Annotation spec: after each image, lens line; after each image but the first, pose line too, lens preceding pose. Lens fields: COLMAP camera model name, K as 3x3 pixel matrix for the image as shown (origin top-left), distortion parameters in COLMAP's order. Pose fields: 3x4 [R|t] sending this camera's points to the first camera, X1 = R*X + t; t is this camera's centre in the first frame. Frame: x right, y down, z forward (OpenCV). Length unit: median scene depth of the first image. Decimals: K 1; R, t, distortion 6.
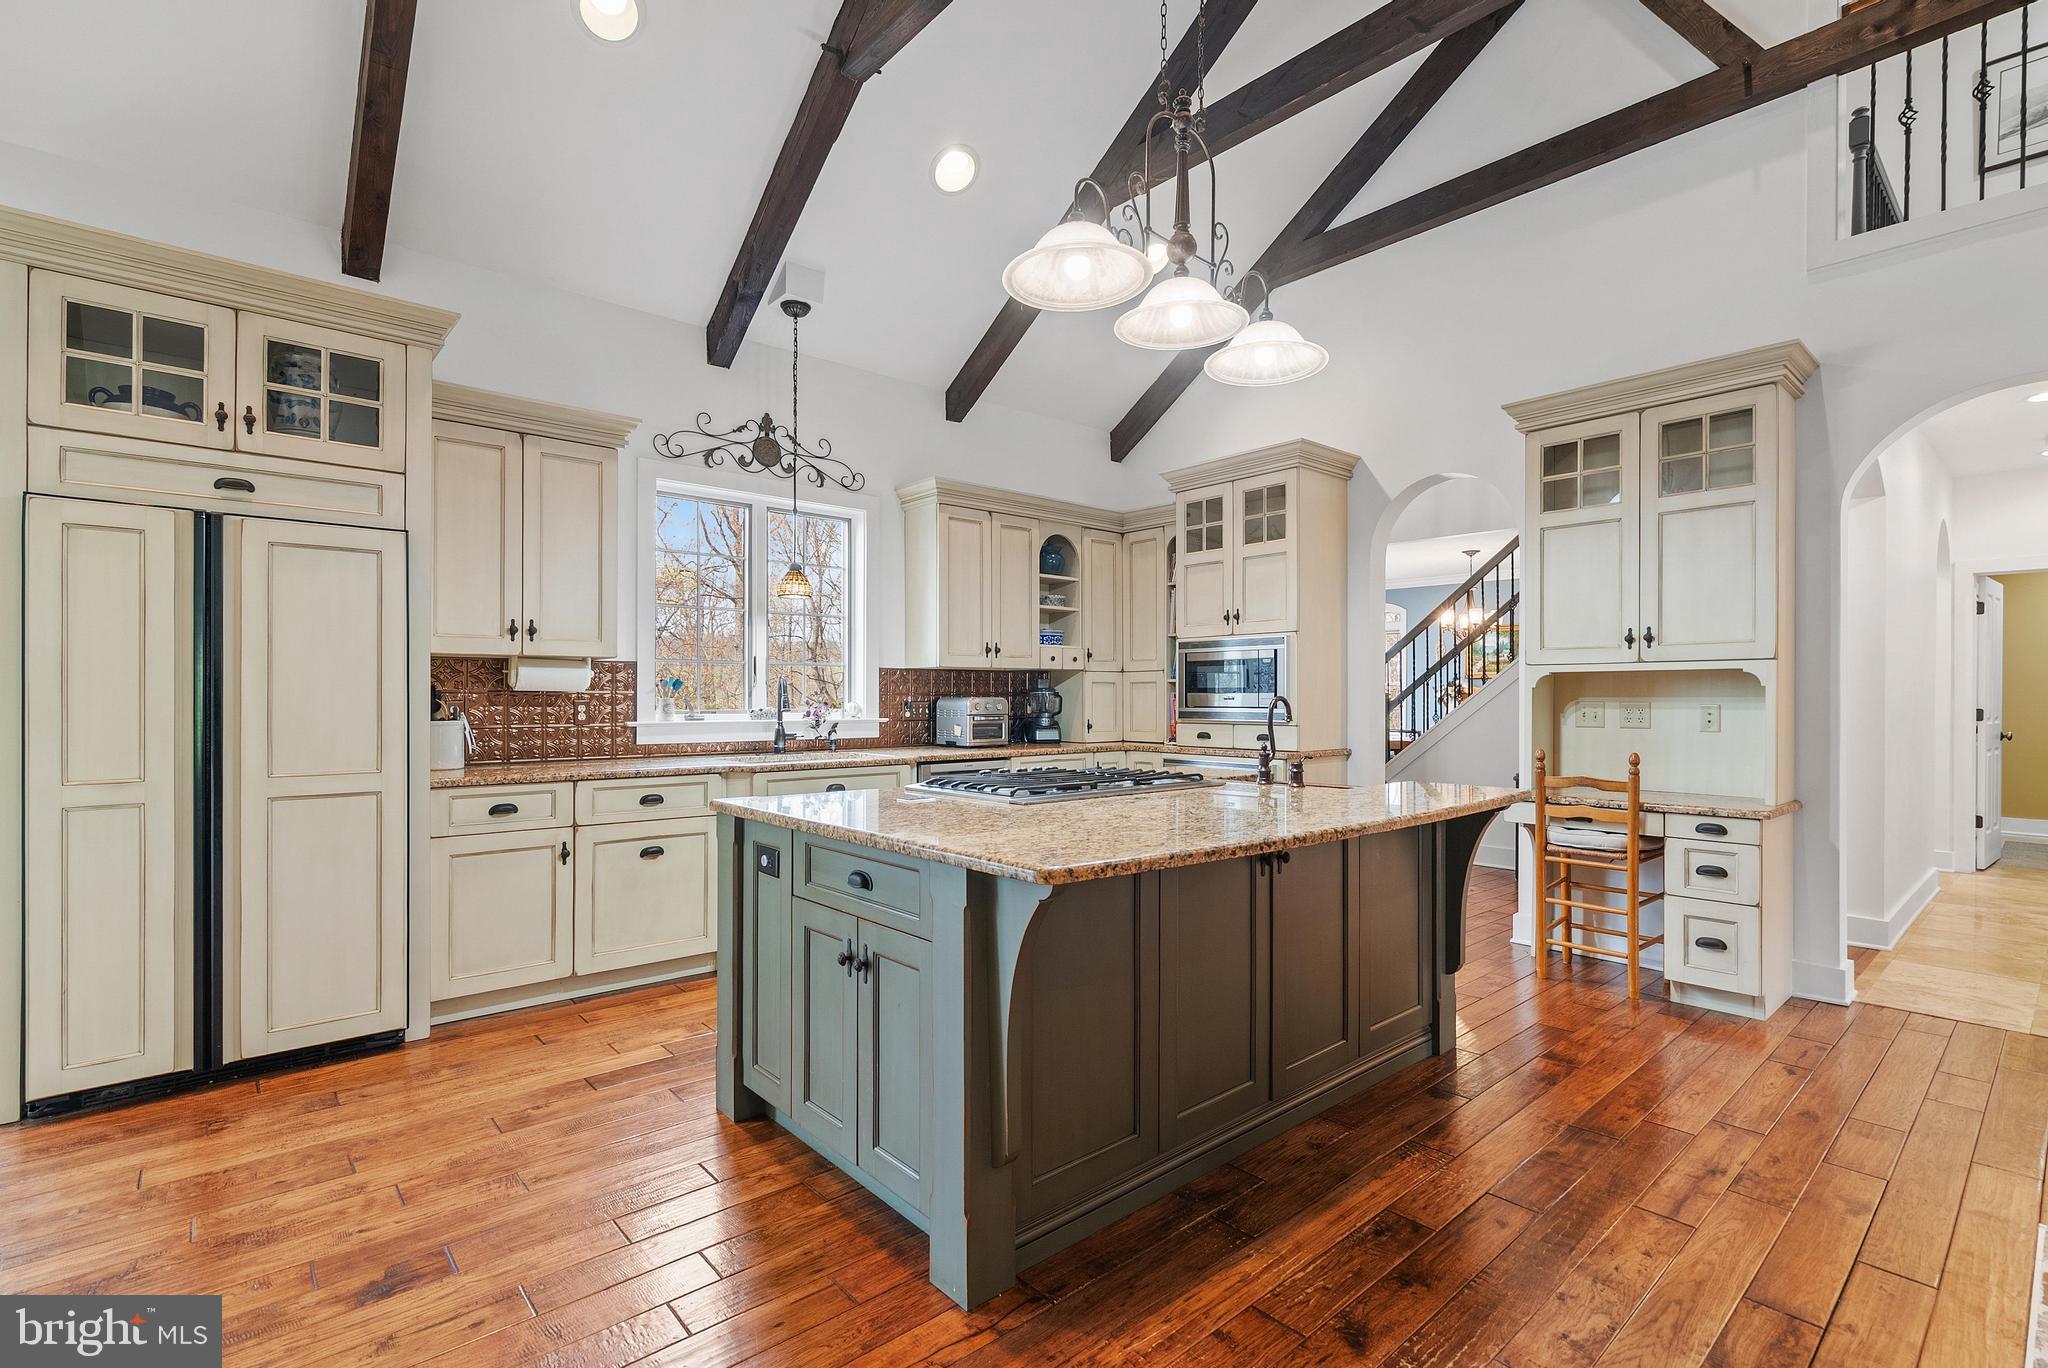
lens RADIAL K [[942.9, 0, 1024.6], [0, 942.9, 689.5], [0, 0, 1]] dist [-0.006817, 0.002017]
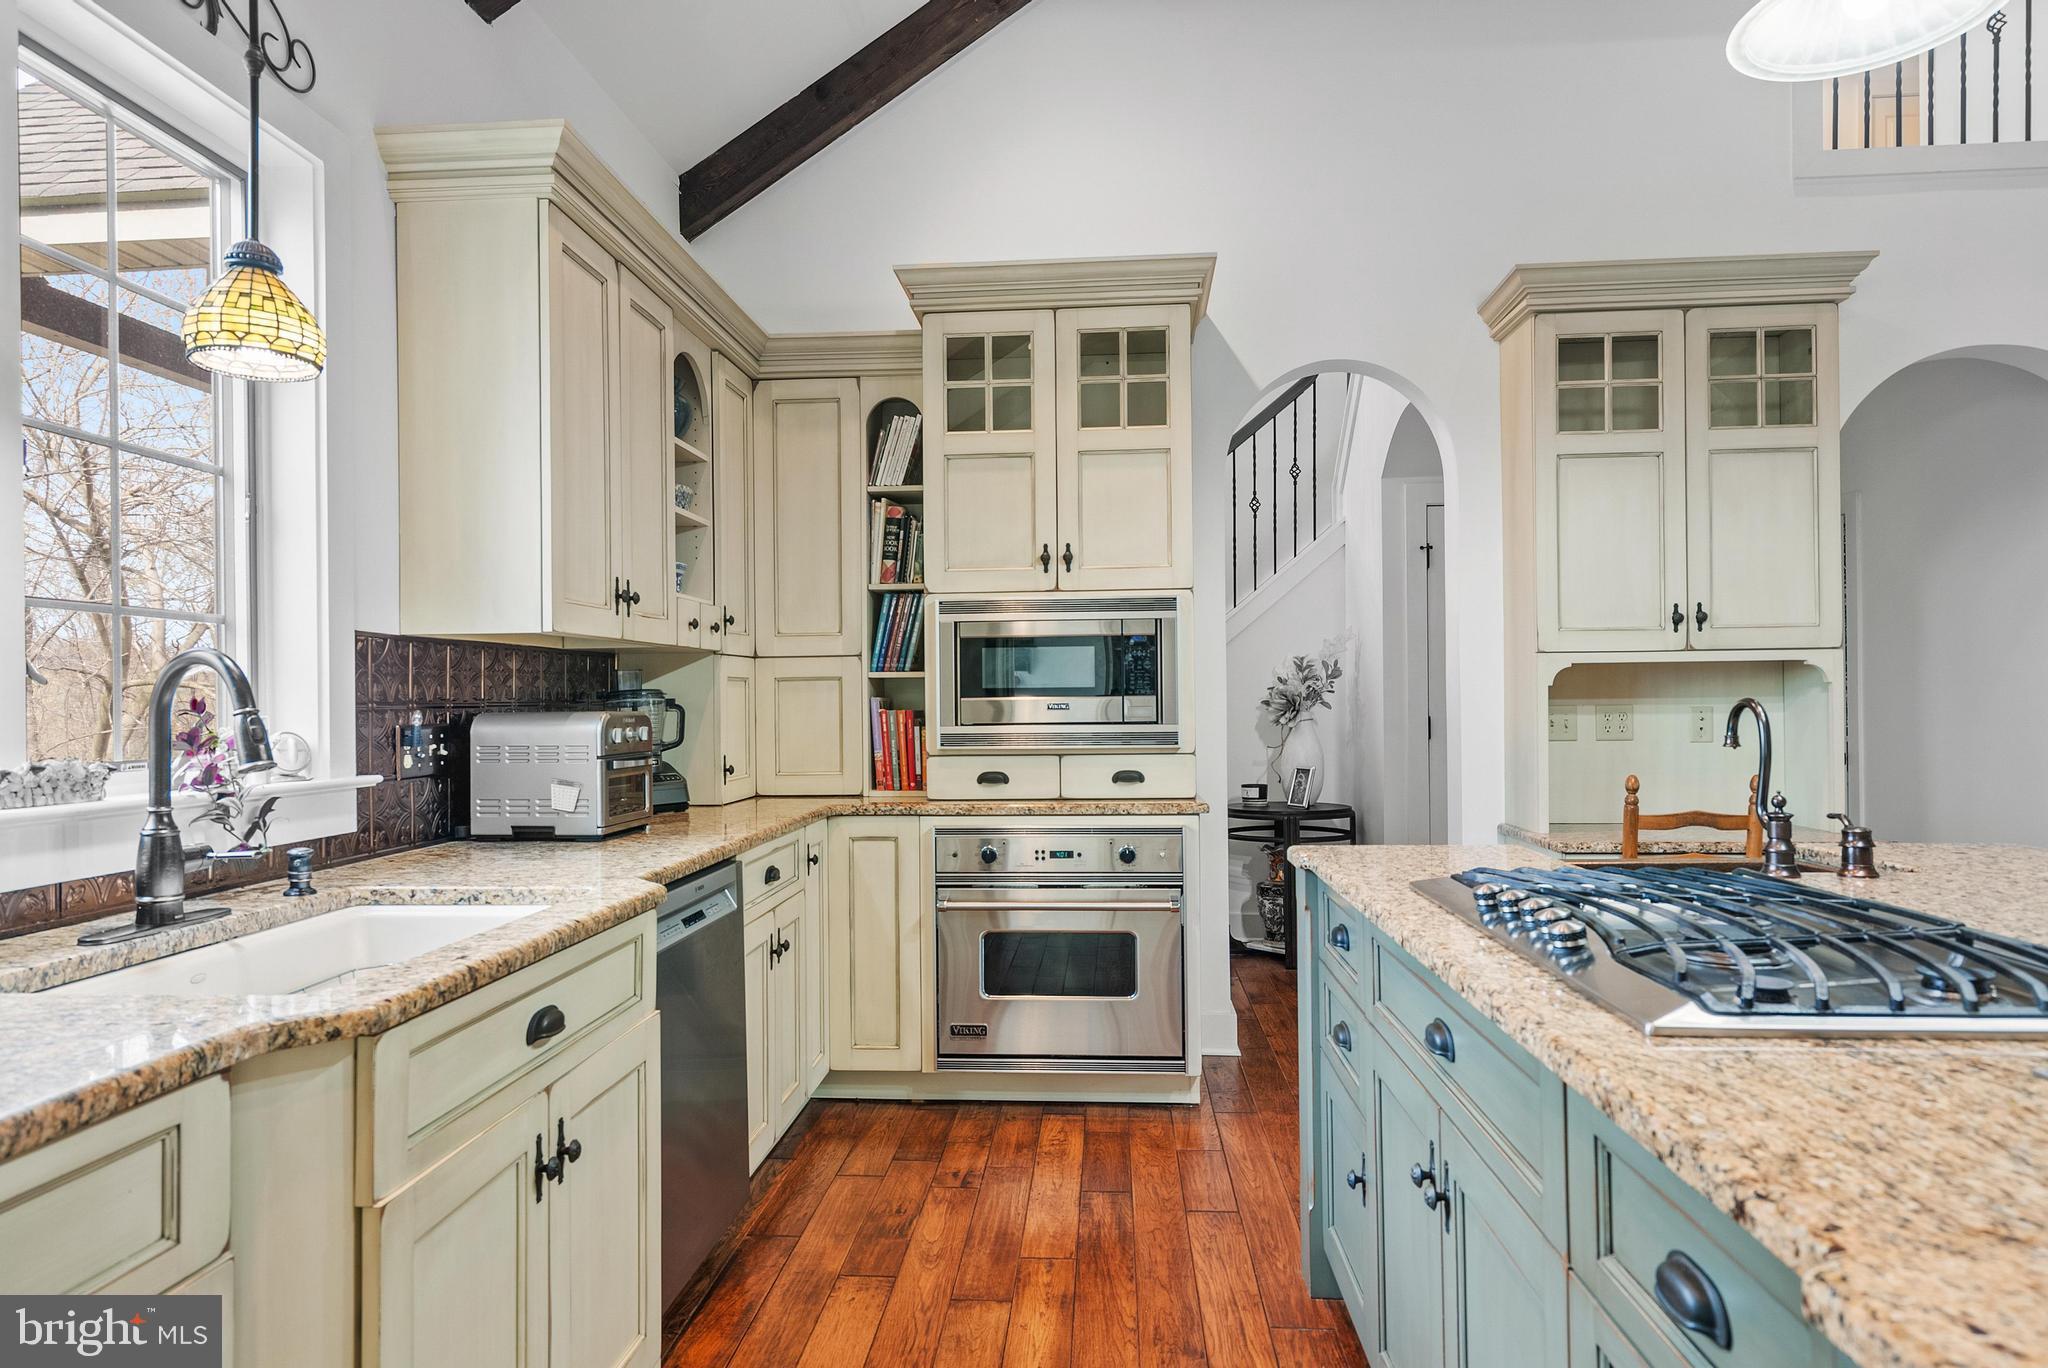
lens RADIAL K [[1250.4, 0, 1022.0], [0, 1250.4, 690.1], [0, 0, 1]] dist [0.005632, 0.003448]
pose [[0.711055, -0.001350, 0.703135, -0.363707], [0.005835, 0.999975, -0.003980, 0.002723], [-0.703112, 0.006933, 0.711046, 0.601744]]
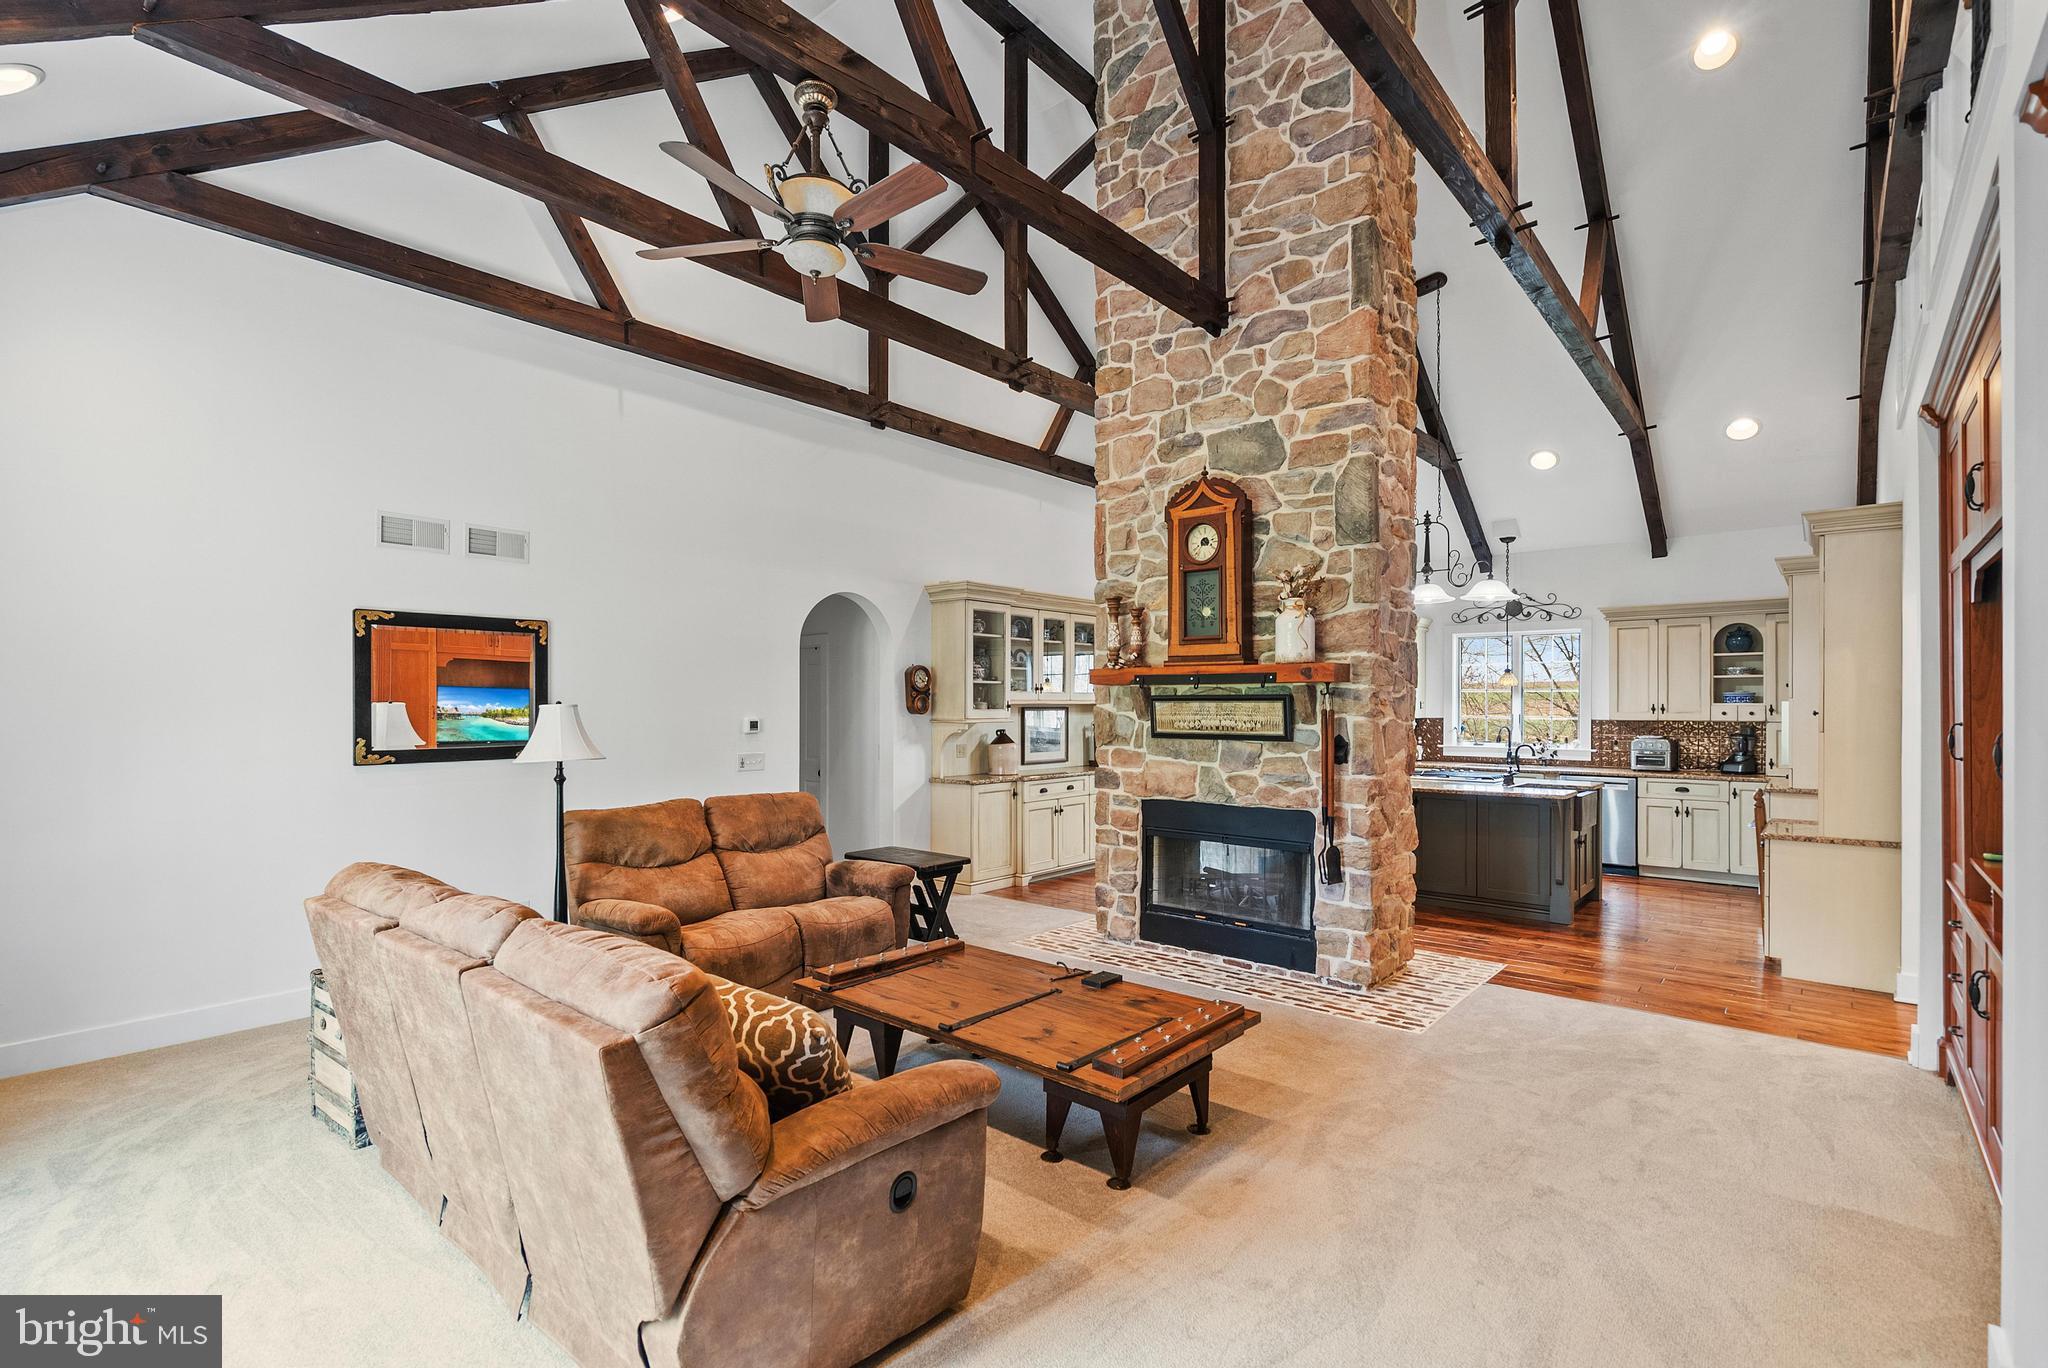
lens RADIAL K [[942.9, 0, 1009.6], [0, 942.9, 703.6], [0, 0, 1]] dist [-0.006817, 0.002017]
pose [[0.134473, -0.001875, -0.990915, 1.661100], [0.002811, 0.999995, -0.001511, -0.062744], [0.990913, -0.002582, 0.134478, -0.320225]]
